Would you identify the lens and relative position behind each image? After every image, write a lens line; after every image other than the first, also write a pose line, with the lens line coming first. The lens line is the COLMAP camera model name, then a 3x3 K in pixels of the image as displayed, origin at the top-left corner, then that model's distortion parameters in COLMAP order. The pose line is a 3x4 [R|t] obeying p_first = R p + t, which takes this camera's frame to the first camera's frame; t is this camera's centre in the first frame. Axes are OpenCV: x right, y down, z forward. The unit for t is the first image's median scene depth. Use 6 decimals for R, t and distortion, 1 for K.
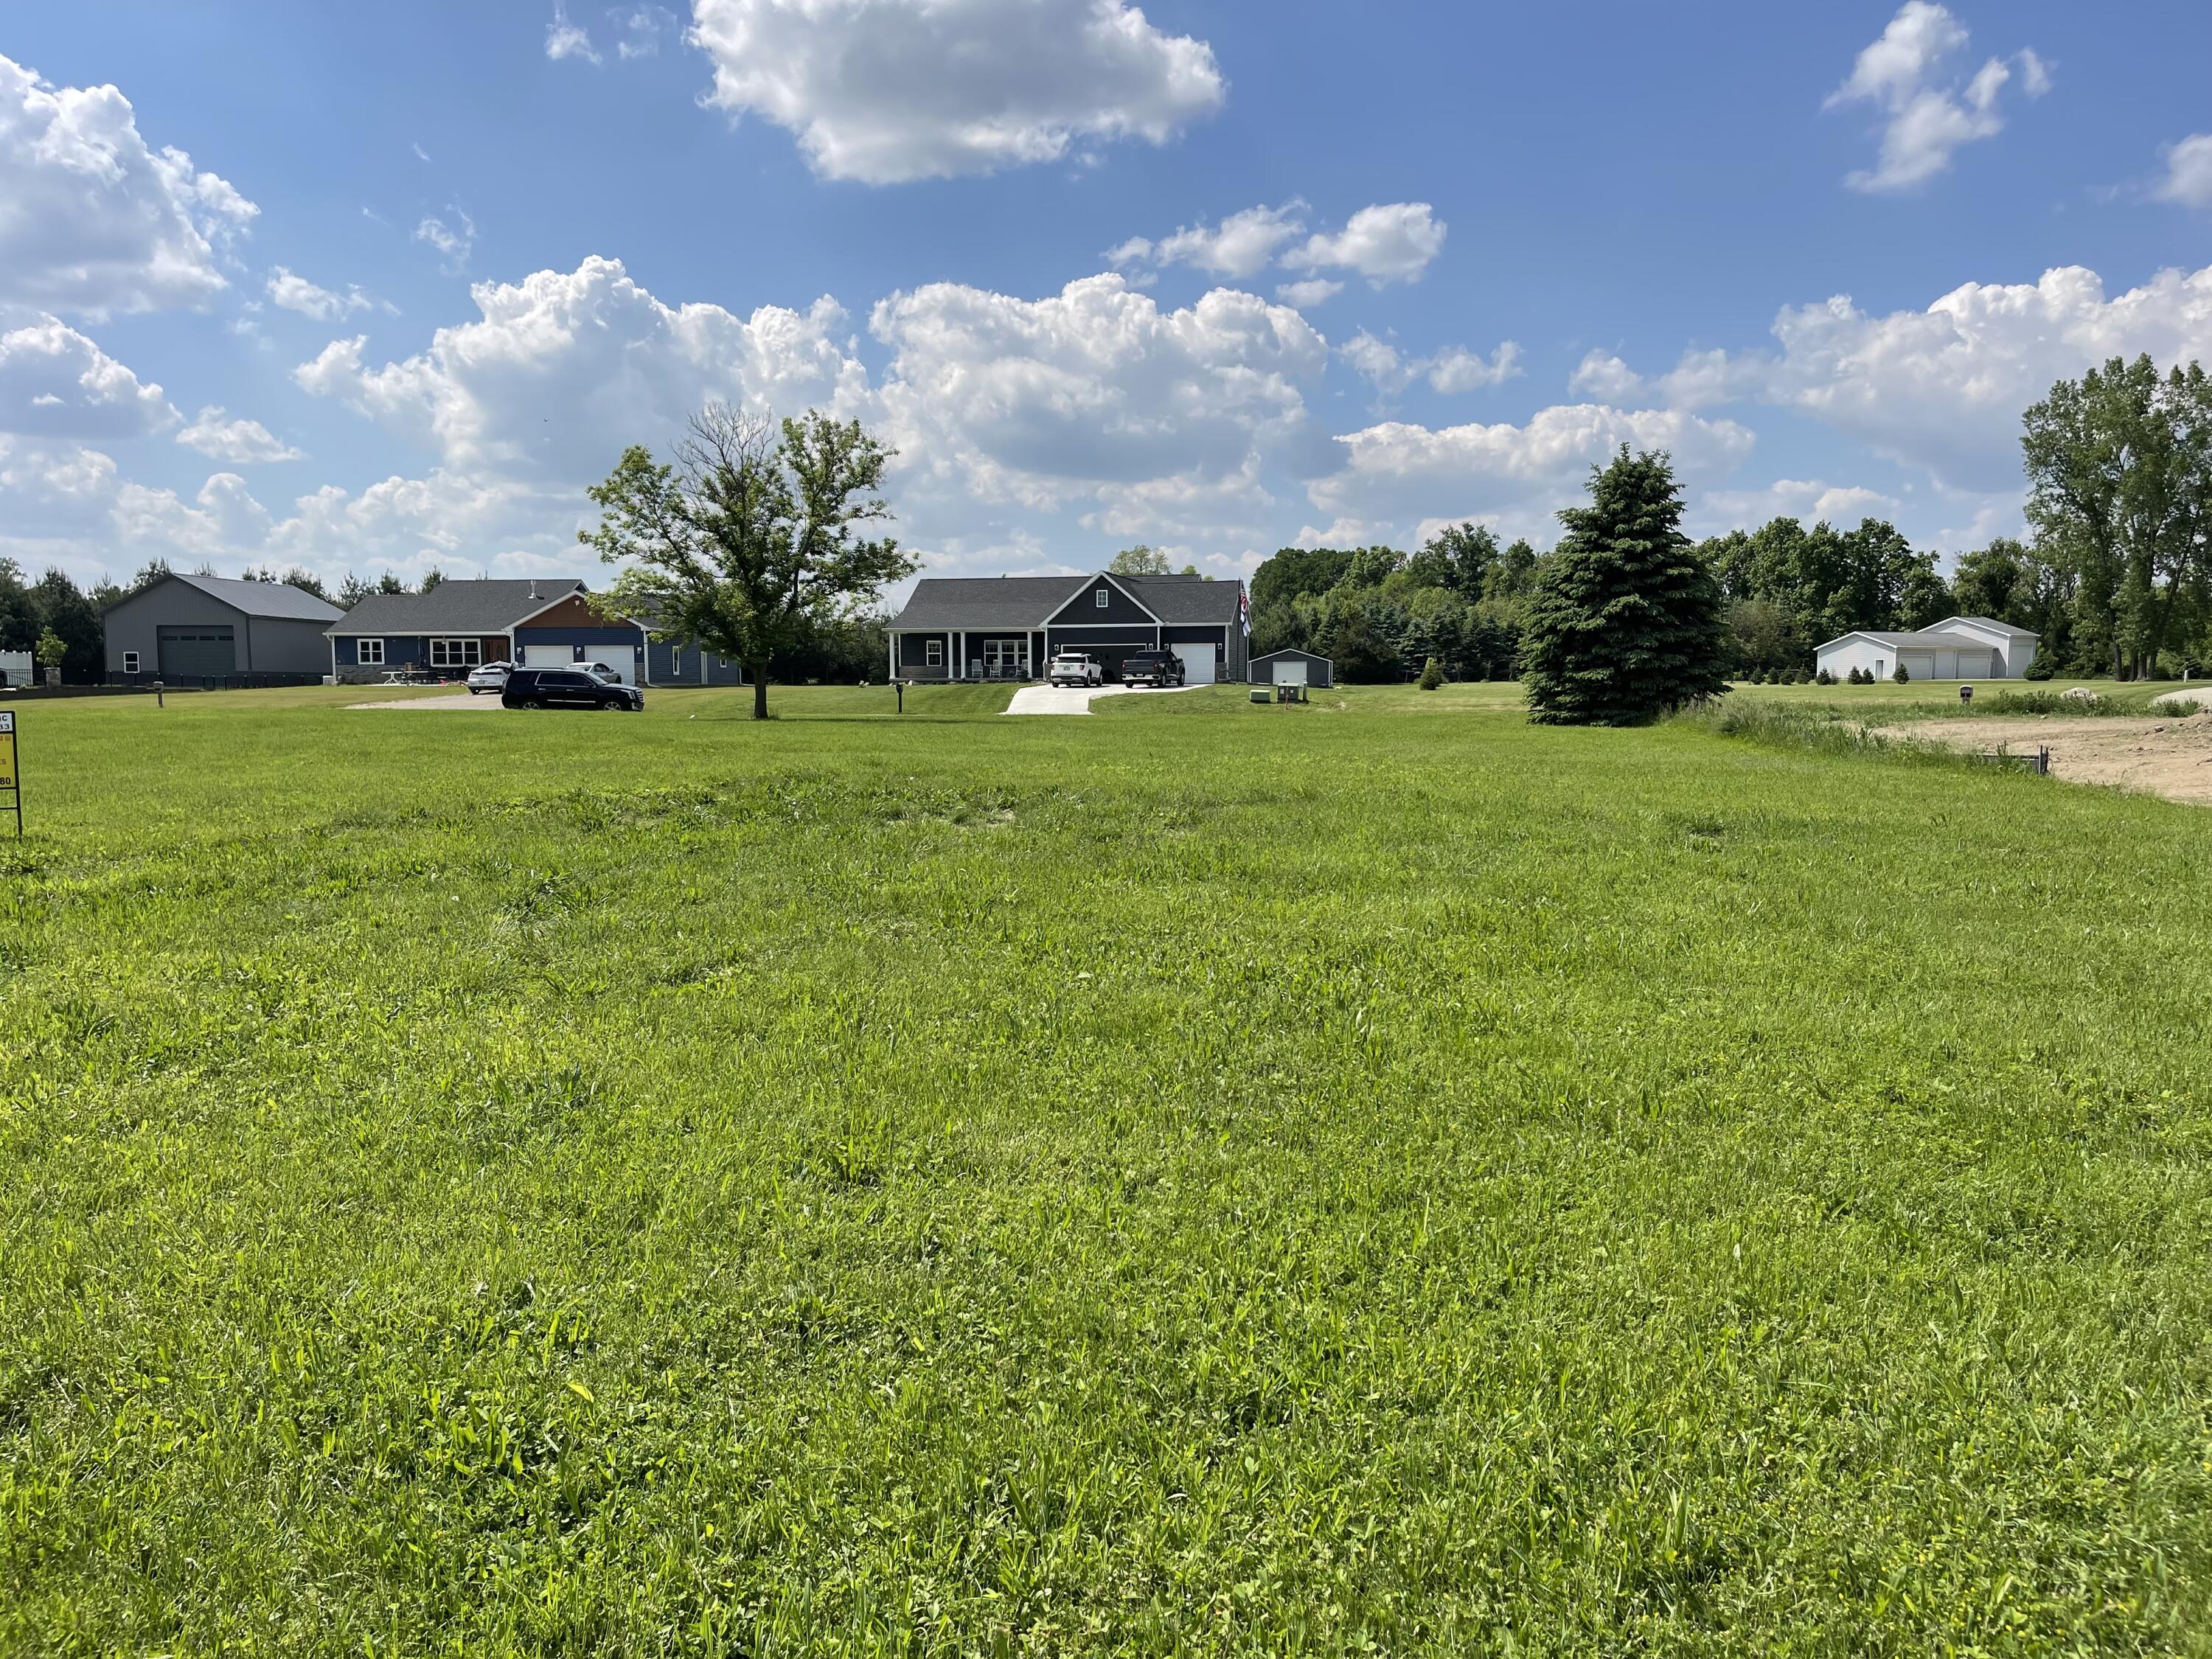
lens RADIAL K [[1677.5, 0, 1106.0], [0, 1677.5, 829.5], [0, 0, 1]] dist [0.067950, -0.092501]
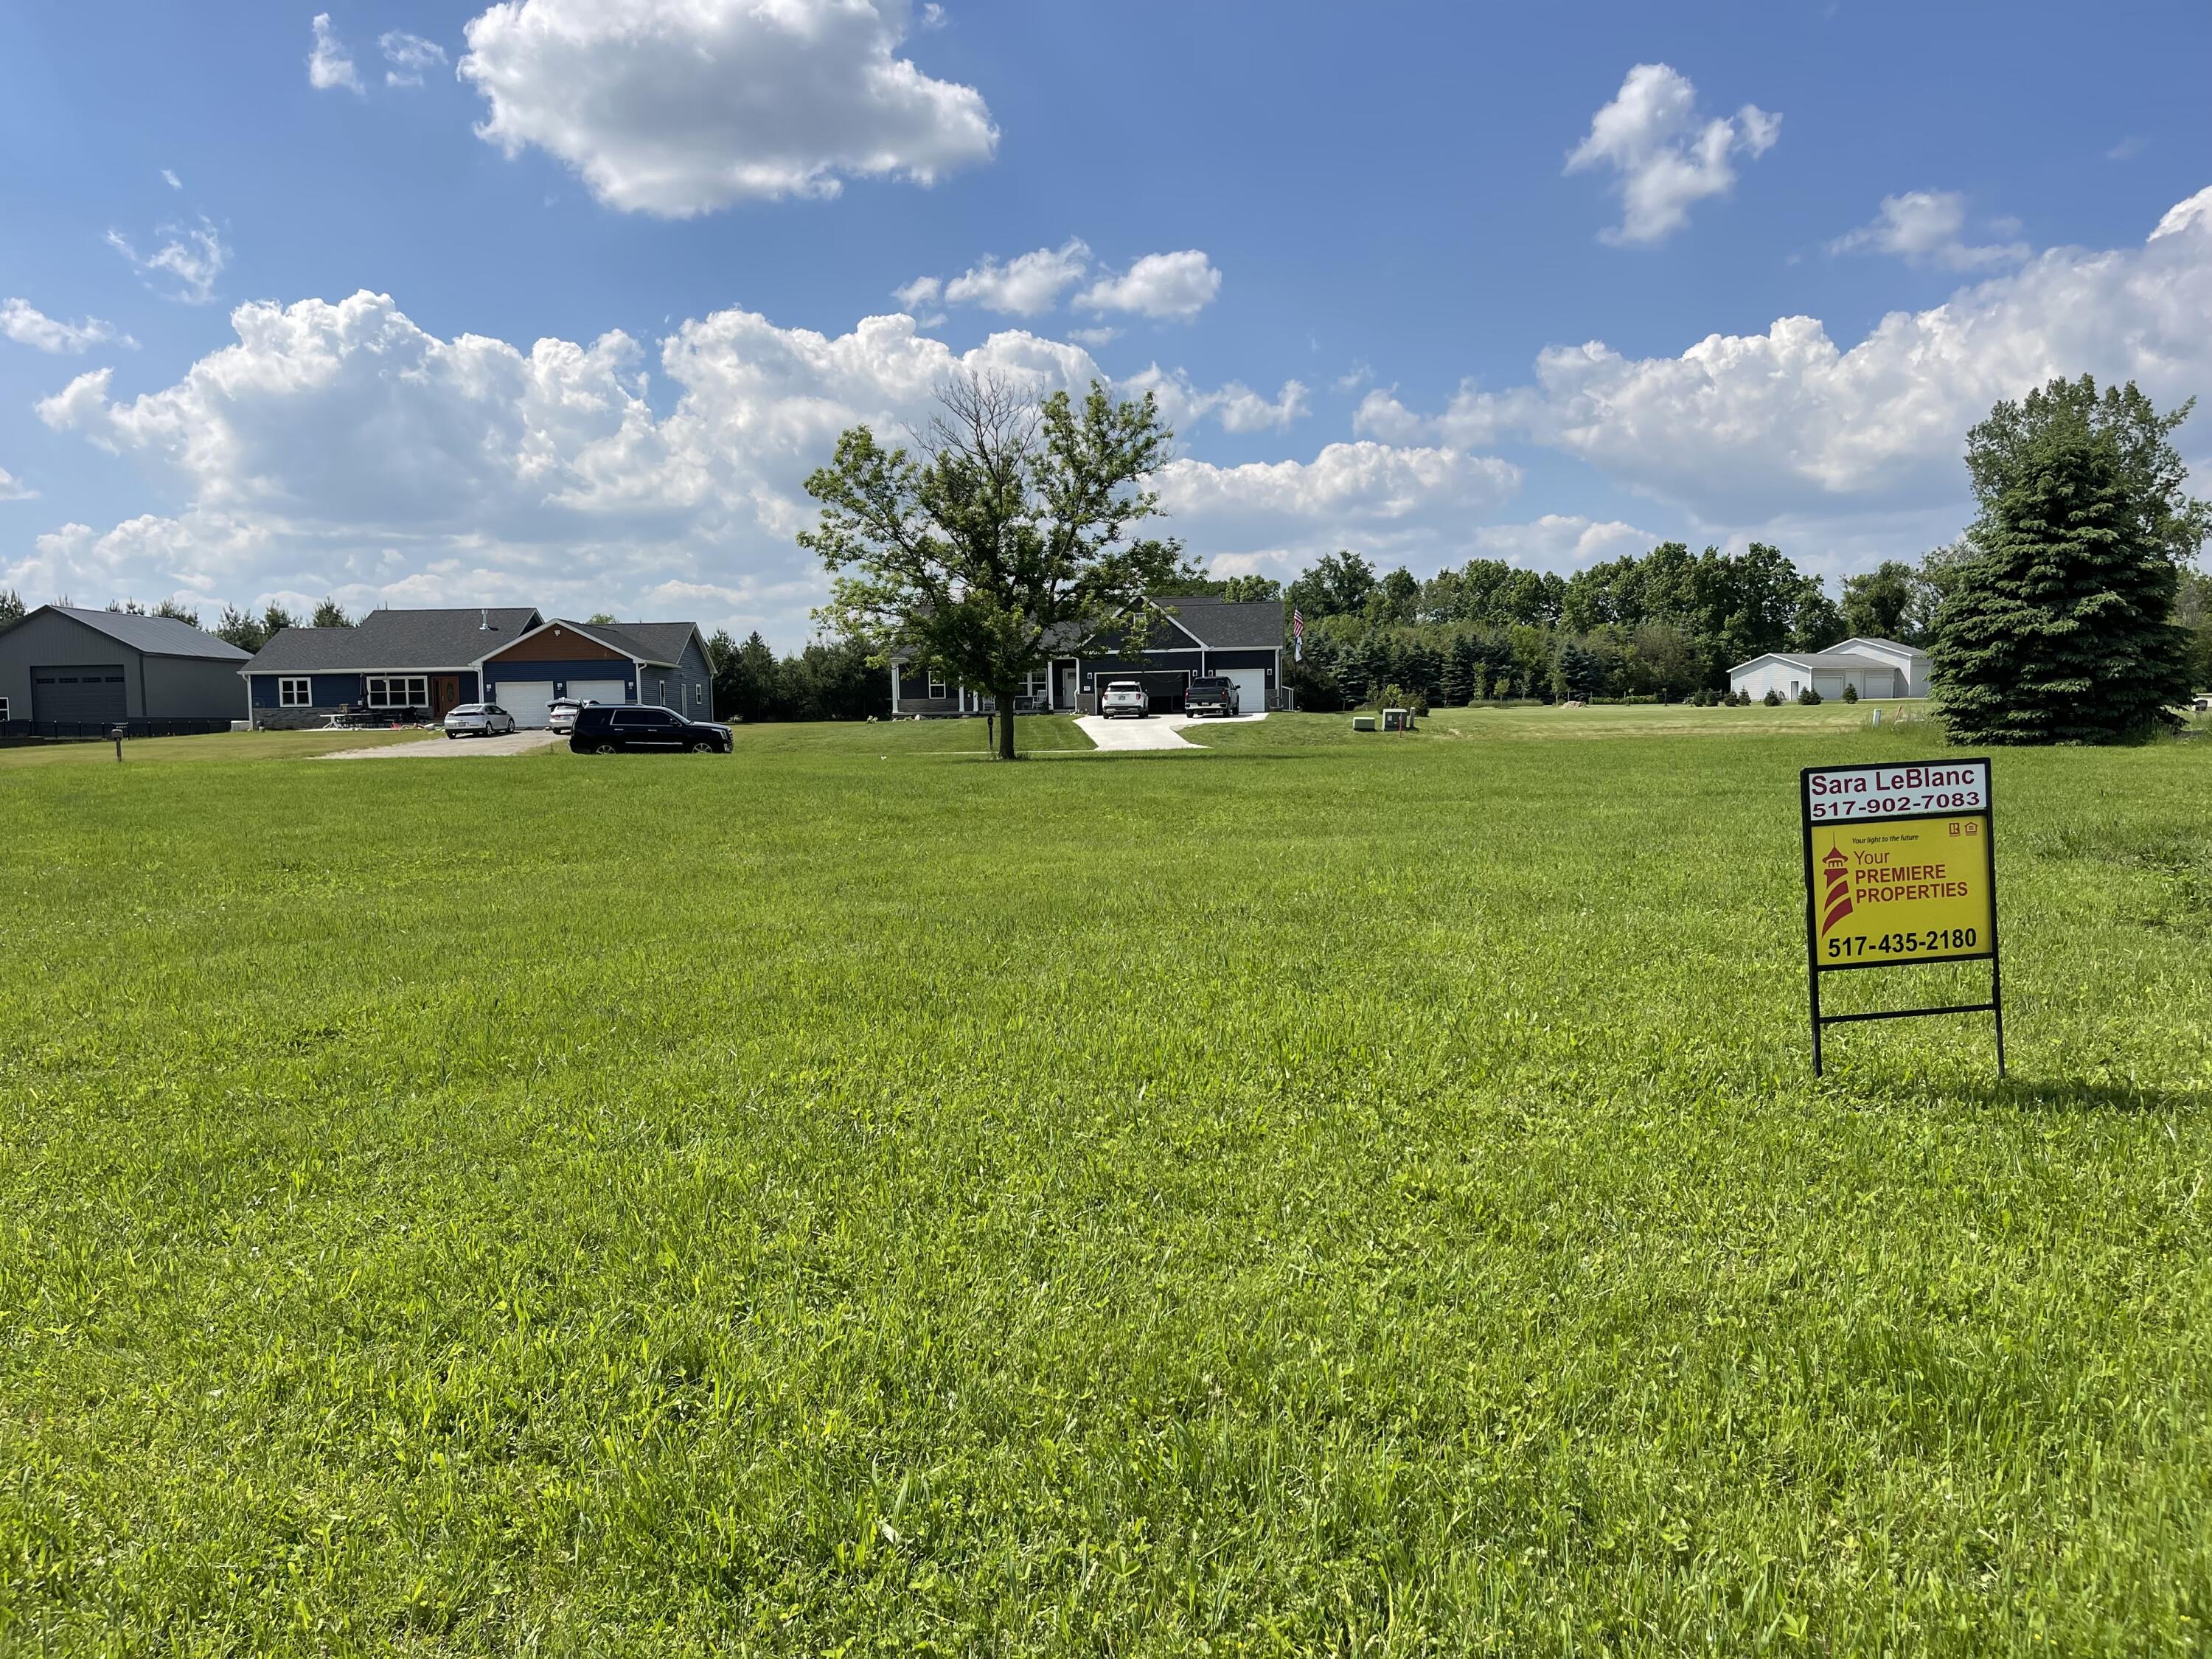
lens RADIAL K [[1677.5, 0, 1106.0], [0, 1677.5, 829.5], [0, 0, 1]] dist [0.067950, -0.092501]
pose [[0.993583, -0.023926, 0.110542, -0.116460], [0.026141, 0.999485, -0.018629, -0.006703], [-0.110039, 0.021399, 0.993697, 0.083405]]
